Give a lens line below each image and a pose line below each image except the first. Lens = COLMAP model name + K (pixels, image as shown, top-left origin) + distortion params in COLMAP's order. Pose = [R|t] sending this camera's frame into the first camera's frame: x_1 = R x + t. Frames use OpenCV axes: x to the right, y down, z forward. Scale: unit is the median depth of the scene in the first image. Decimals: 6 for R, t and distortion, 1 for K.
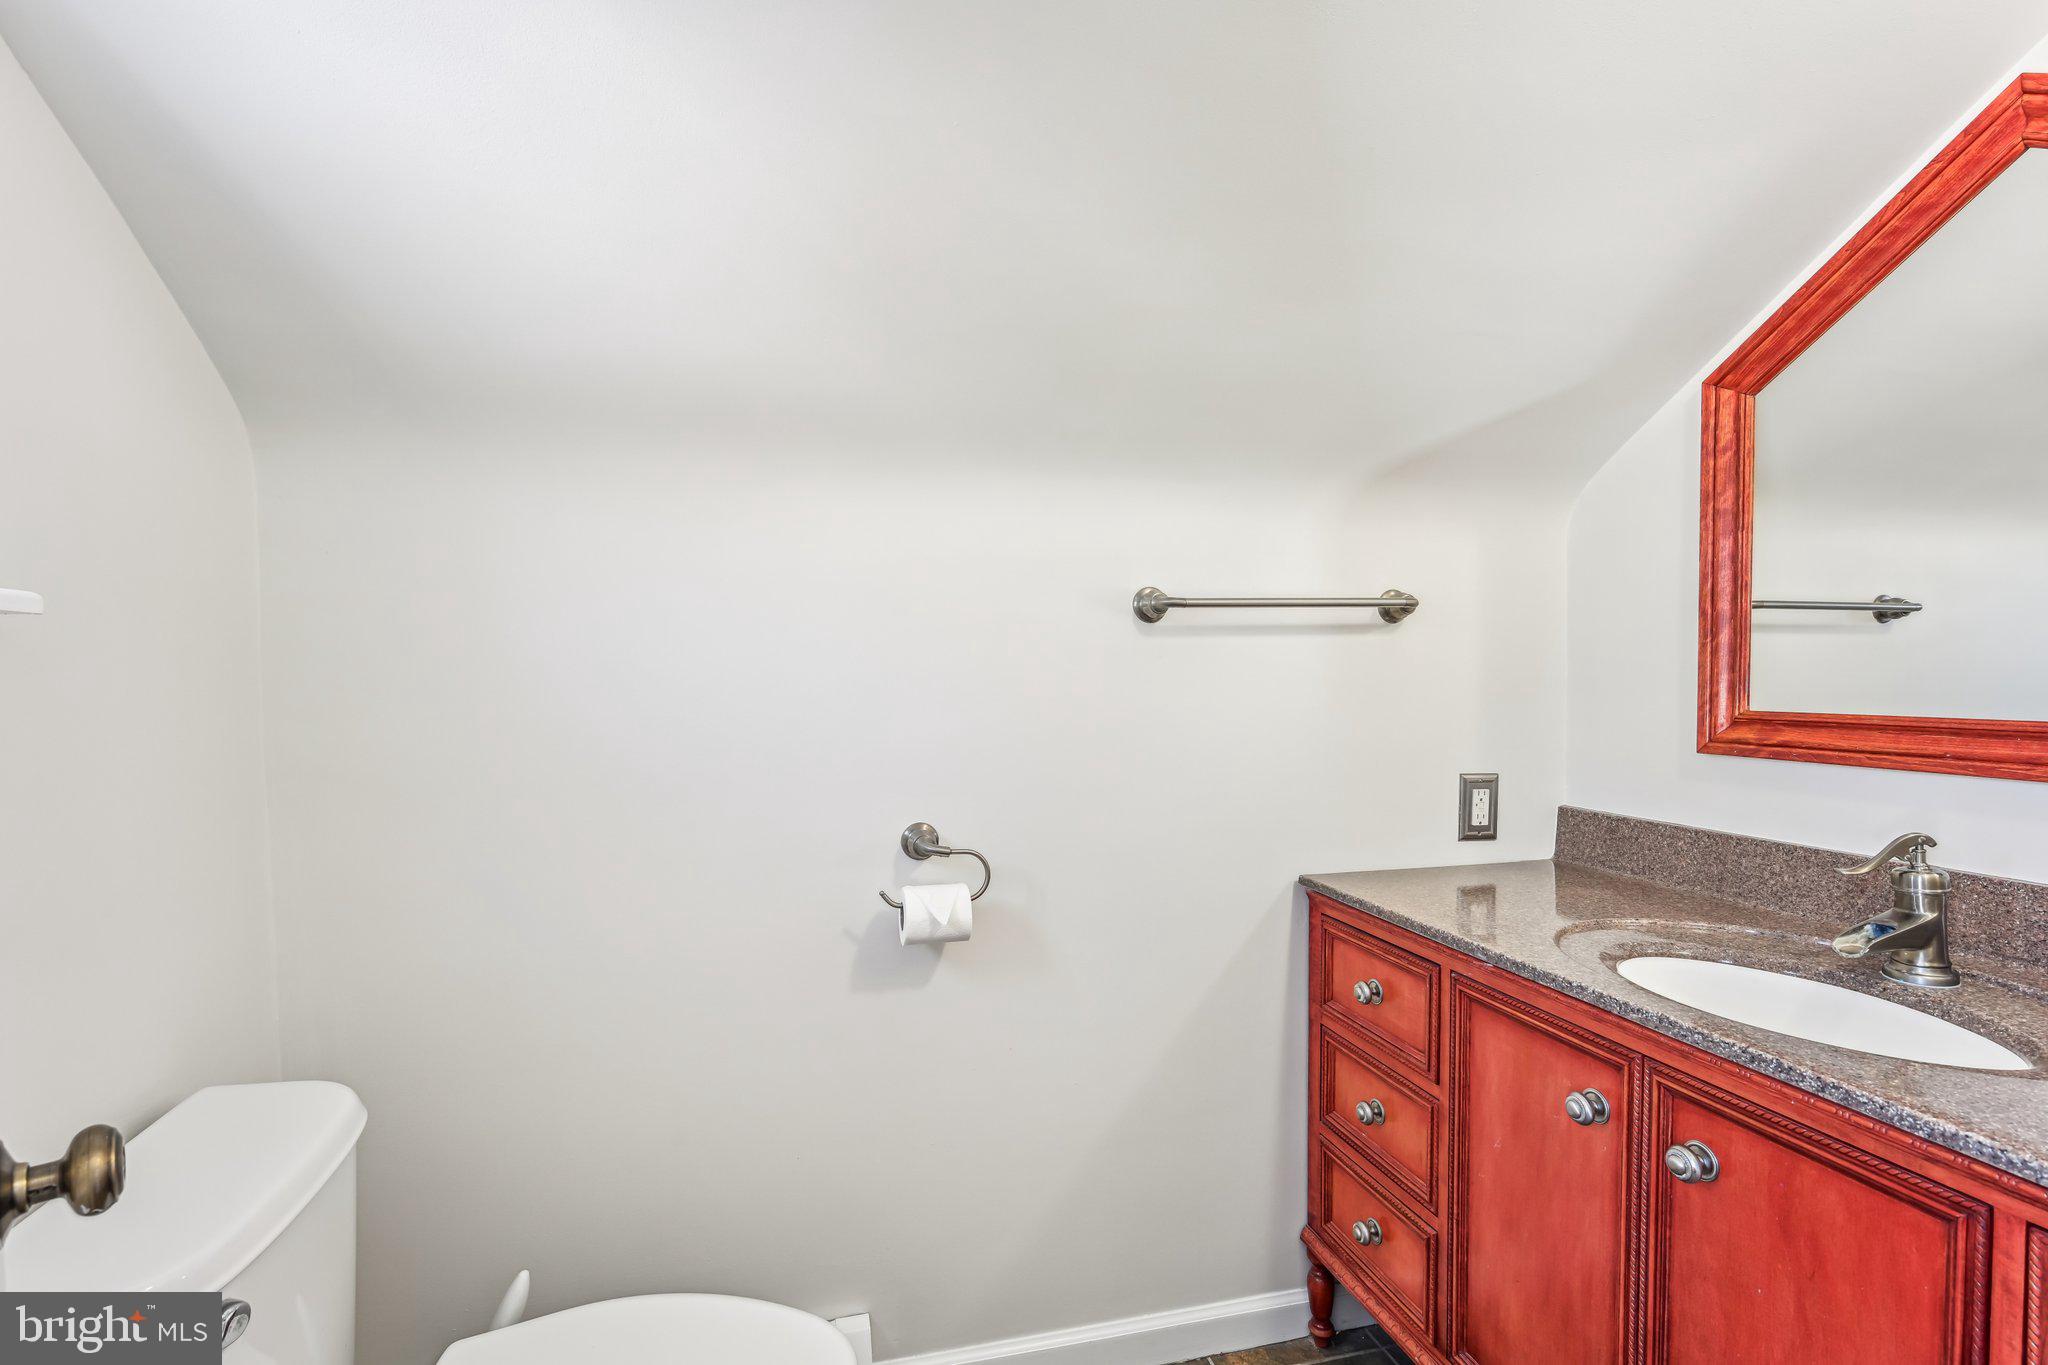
lens RADIAL K [[926.3, 0, 1024.0], [0, 926.3, 682.5], [0, 0, 1]] dist [0.000180, 0.000266]
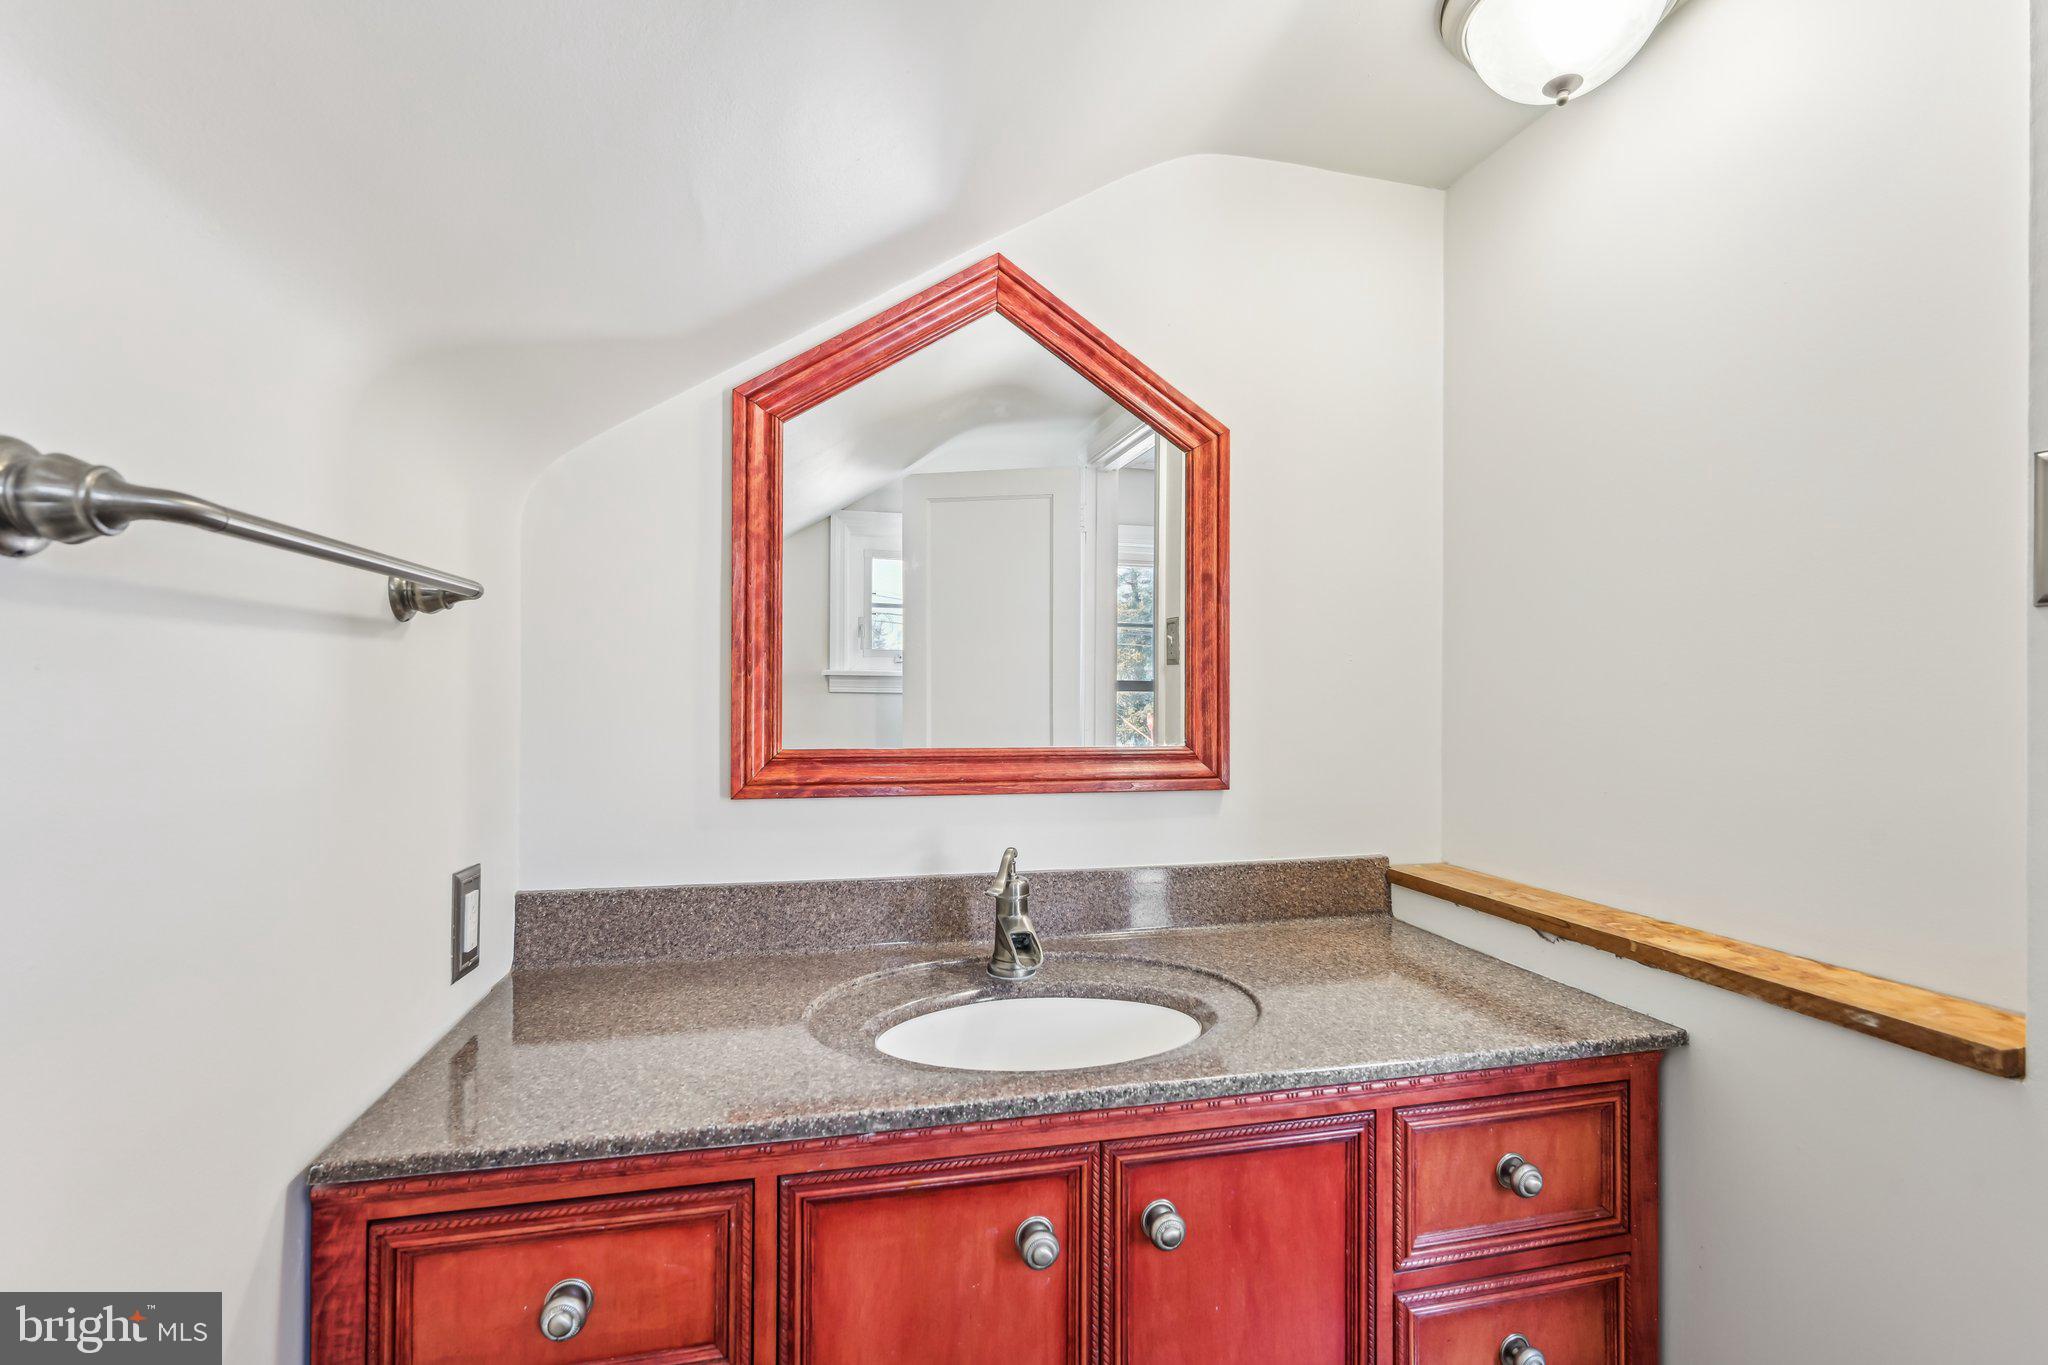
lens RADIAL K [[926.3, 0, 1024.0], [0, 926.3, 682.5], [0, 0, 1]] dist [0.000180, 0.000266]
pose [[0.027650, 0.021775, 0.999380, -0.170271], [0.005713, 0.999743, -0.021941, -0.016734], [-0.999601, 0.006316, 0.027519, 0.742309]]
